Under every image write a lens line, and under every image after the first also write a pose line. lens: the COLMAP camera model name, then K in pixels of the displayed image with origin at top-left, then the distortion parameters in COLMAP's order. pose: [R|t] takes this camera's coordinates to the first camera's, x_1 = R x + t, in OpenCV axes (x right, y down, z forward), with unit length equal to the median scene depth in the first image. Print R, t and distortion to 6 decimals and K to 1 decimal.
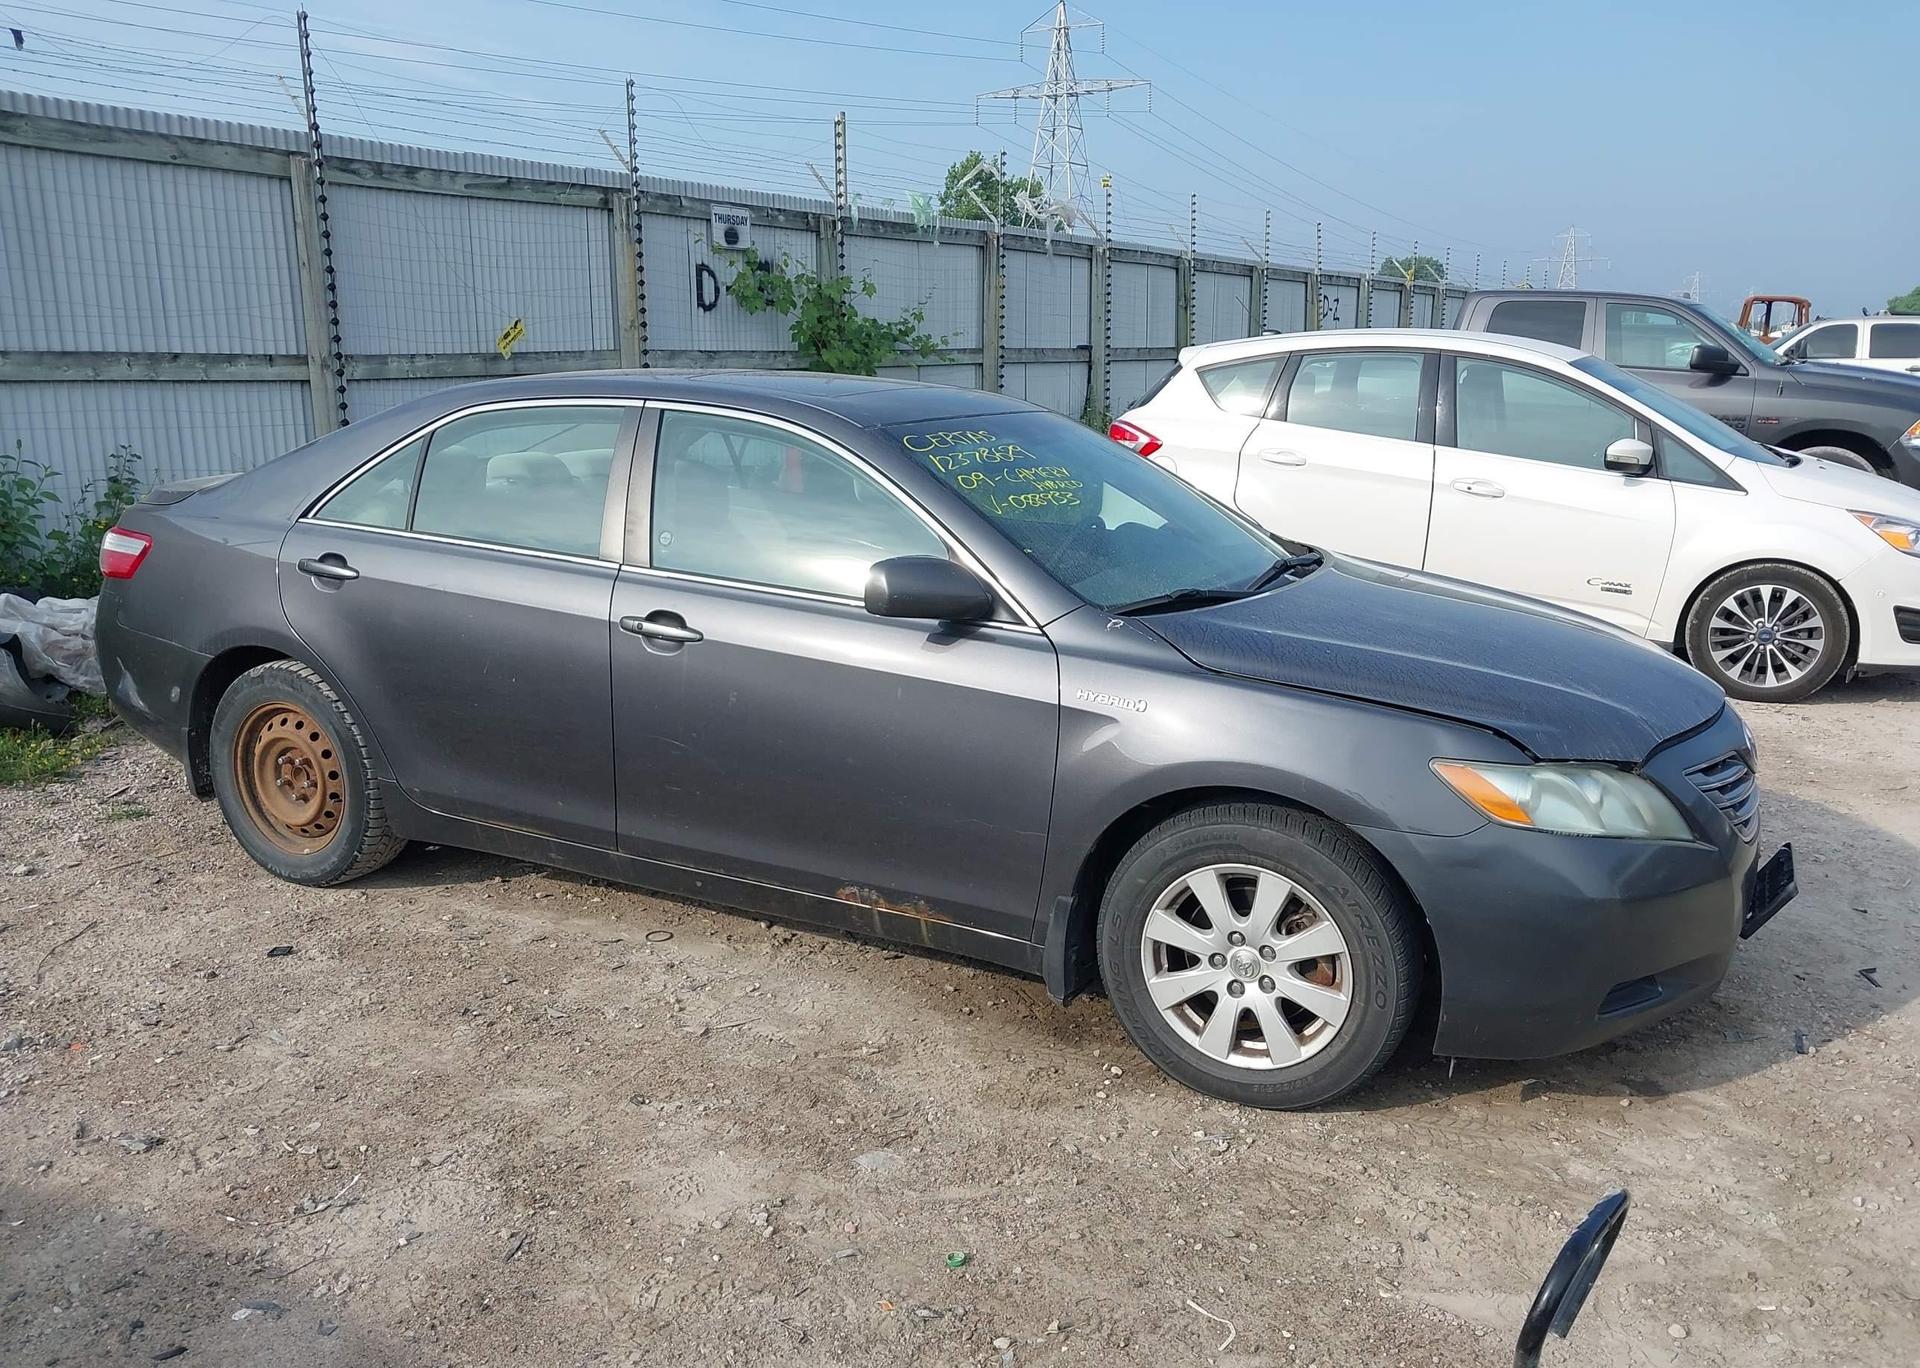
lens RADIAL K [[1530.3, 0, 954.3], [0, 1530.3, 683.9], [0, 0, 1]] dist [0.046809, -0.096946]
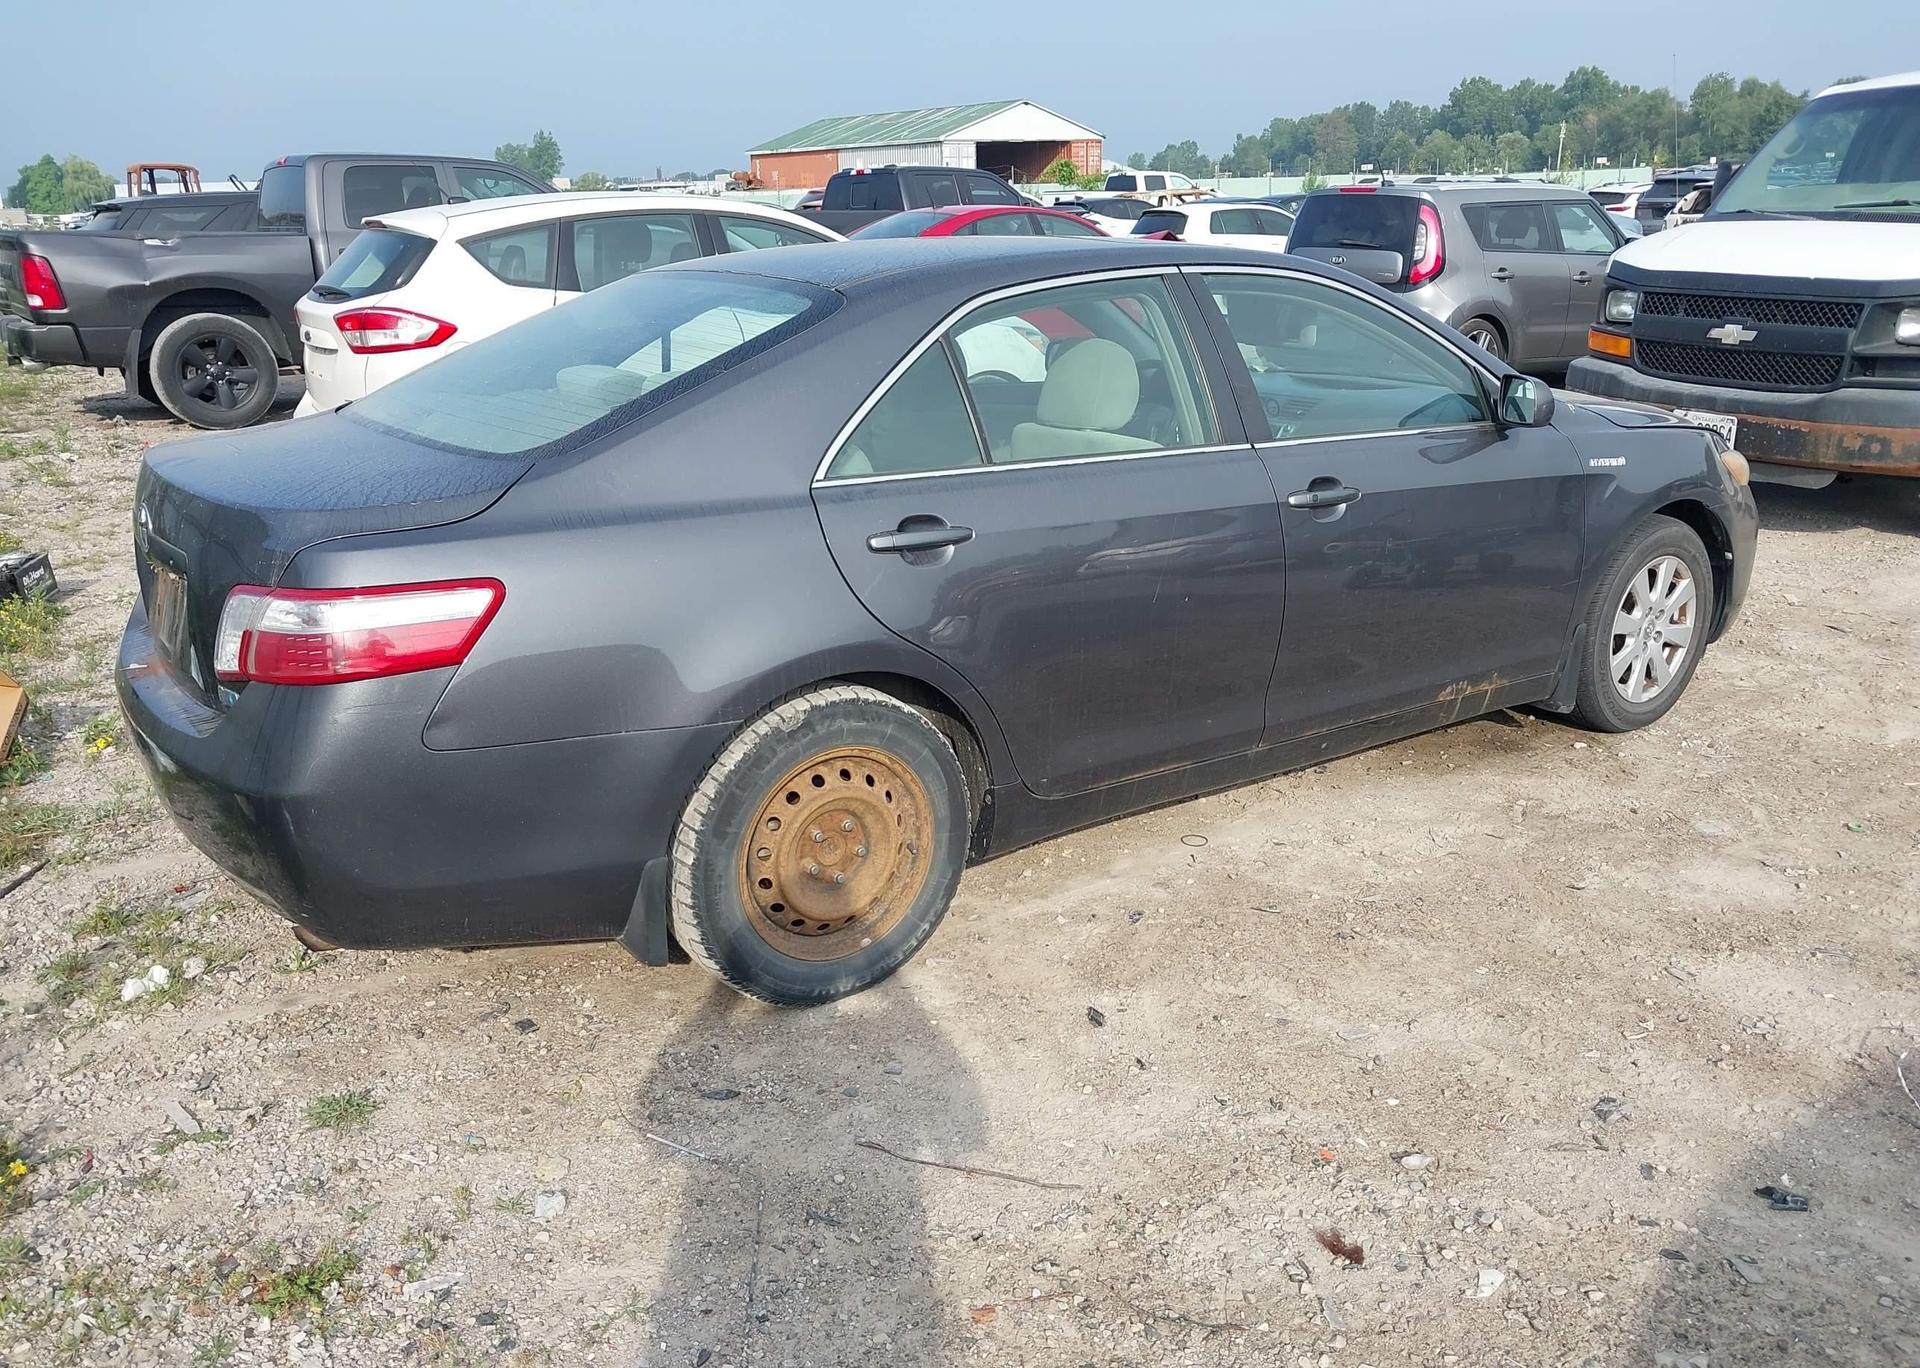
lens RADIAL K [[1565.7, 0, 960.0], [0, 1565.7, 684.0], [0, 0, 1]] dist [-0.027145, 0.049572]
pose [[0.482156, -0.281424, 0.829654, -0.629825], [0.218977, 0.955656, 0.196905, -0.091093], [-0.848277, 0.086736, 0.522401, 0.371804]]
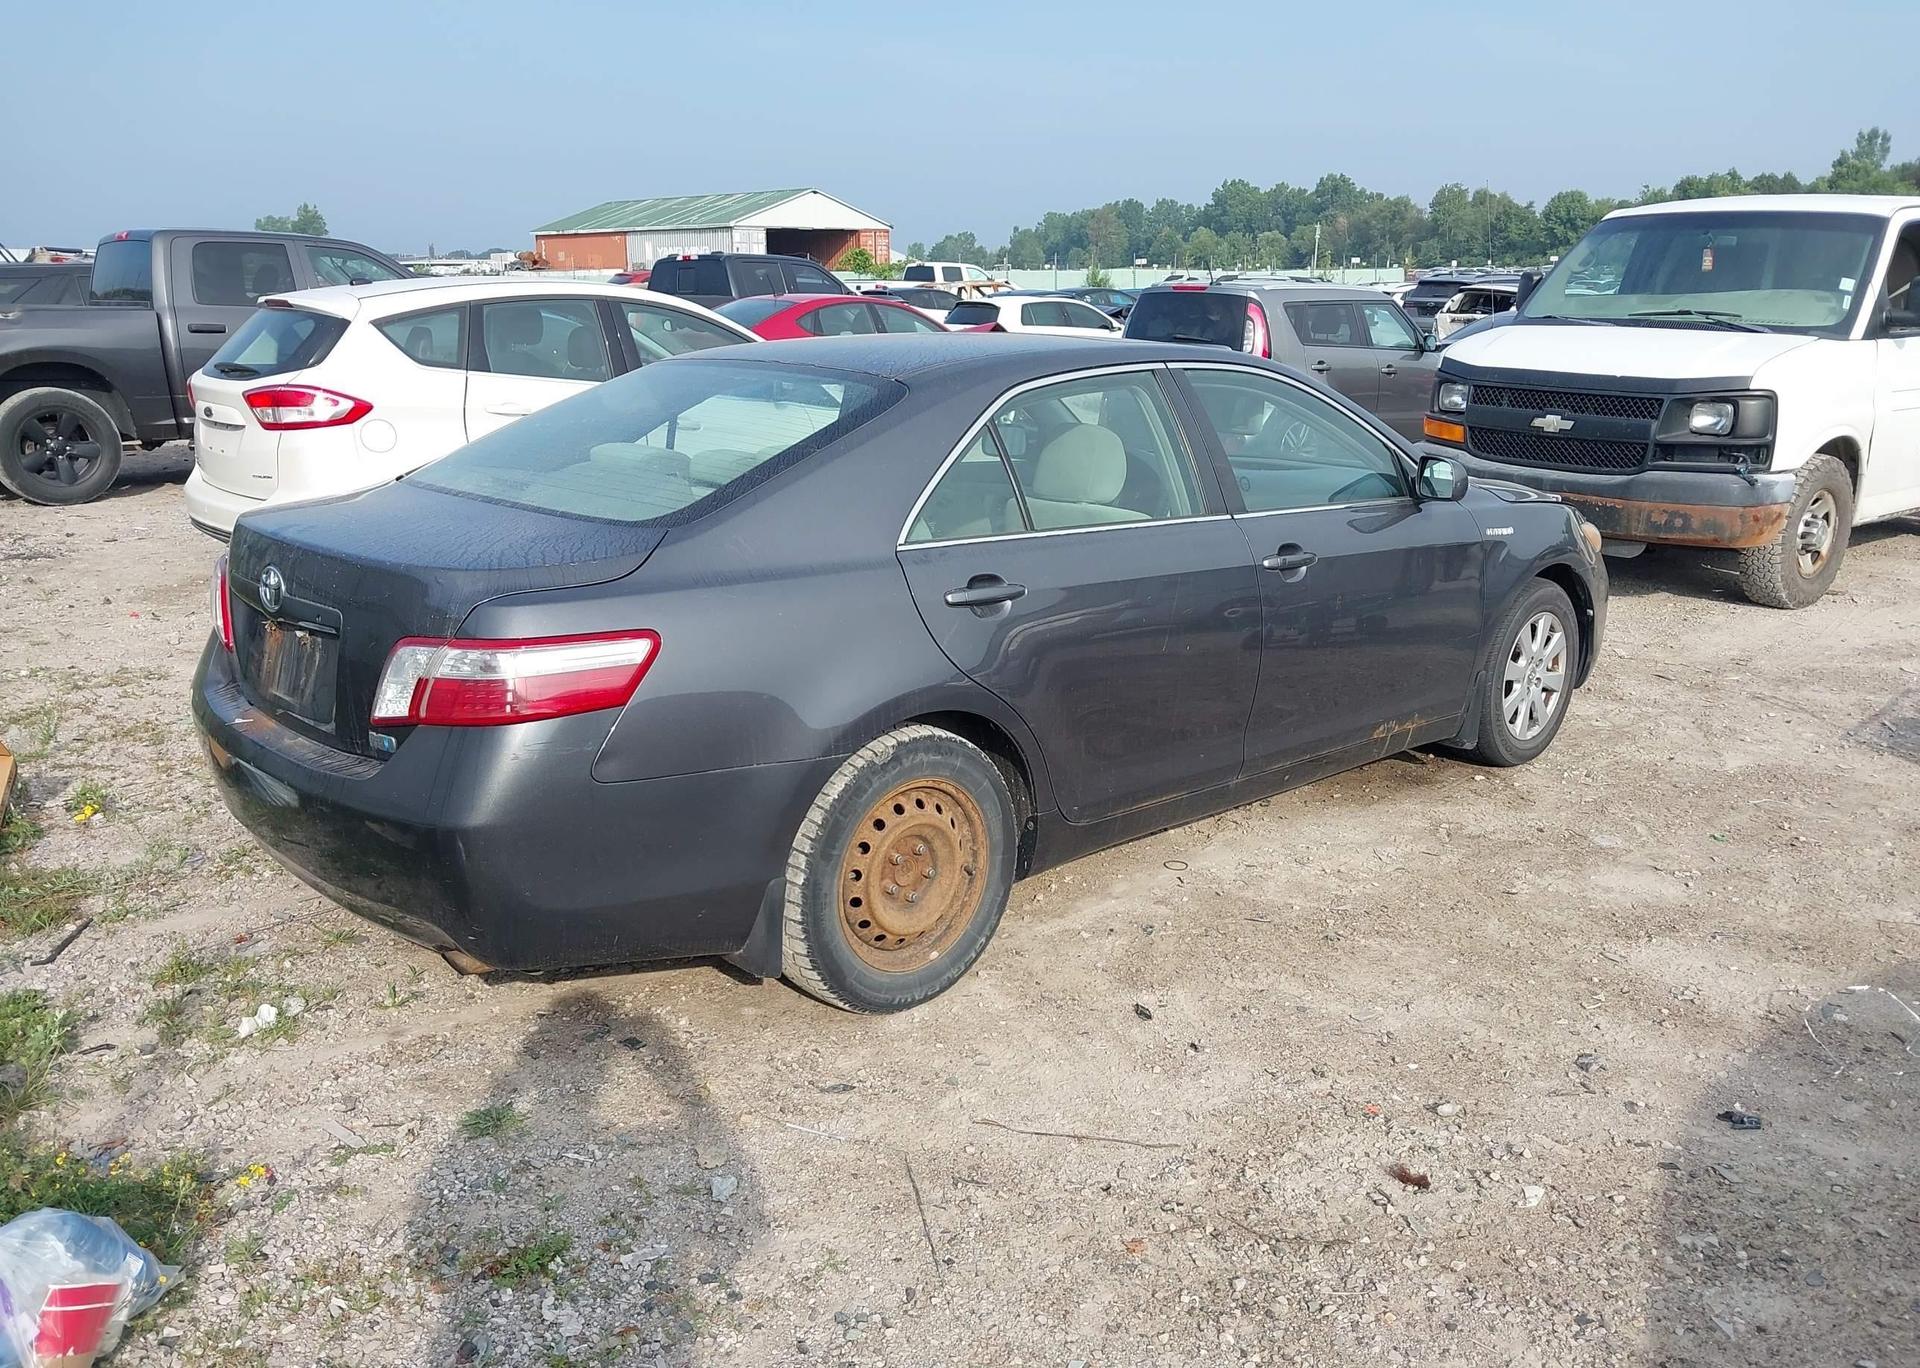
lens RADIAL K [[1570.3, 0, 963.4], [0, 1570.3, 657.2], [0, 0, 1]] dist [0.001546, -0.006854]
pose [[0.355355, -0.229251, 0.906183, -0.727841], [0.209749, 0.964292, 0.161700, -0.110607], [-0.910894, 0.132610, 0.390751, 0.419915]]
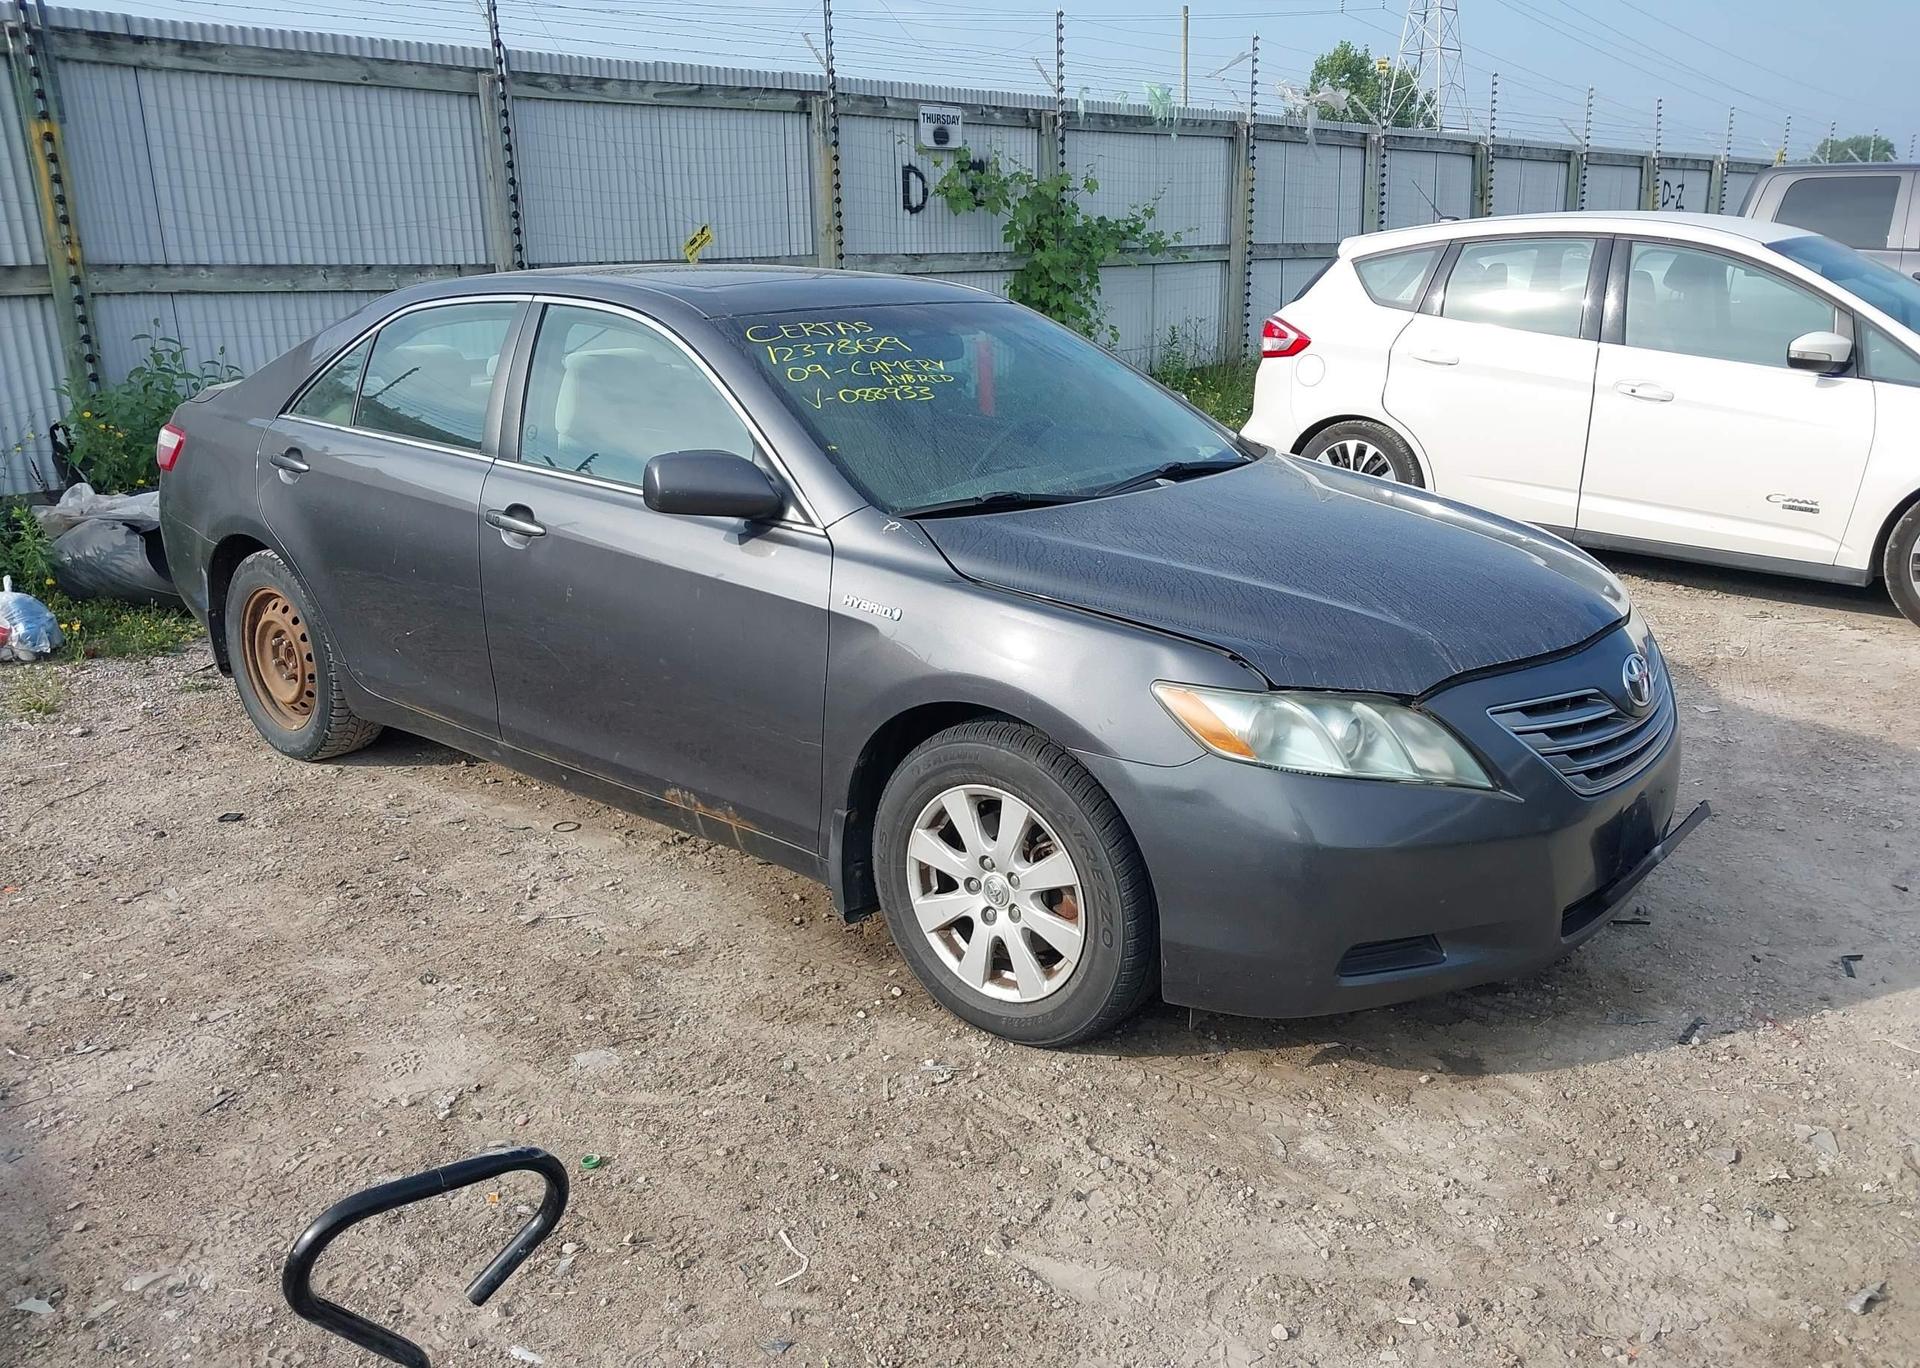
lens RADIAL K [[1522.4, 0, 960.0], [0, 1522.4, 684.0], [0, 0, 1]] dist [0.040647, -0.096718]
pose [[0.974425, 0.041581, -0.220832, 0.174034], [-0.028460, 0.997653, 0.062271, -0.000874], [0.222903, -0.054394, 0.973322, 0.042778]]
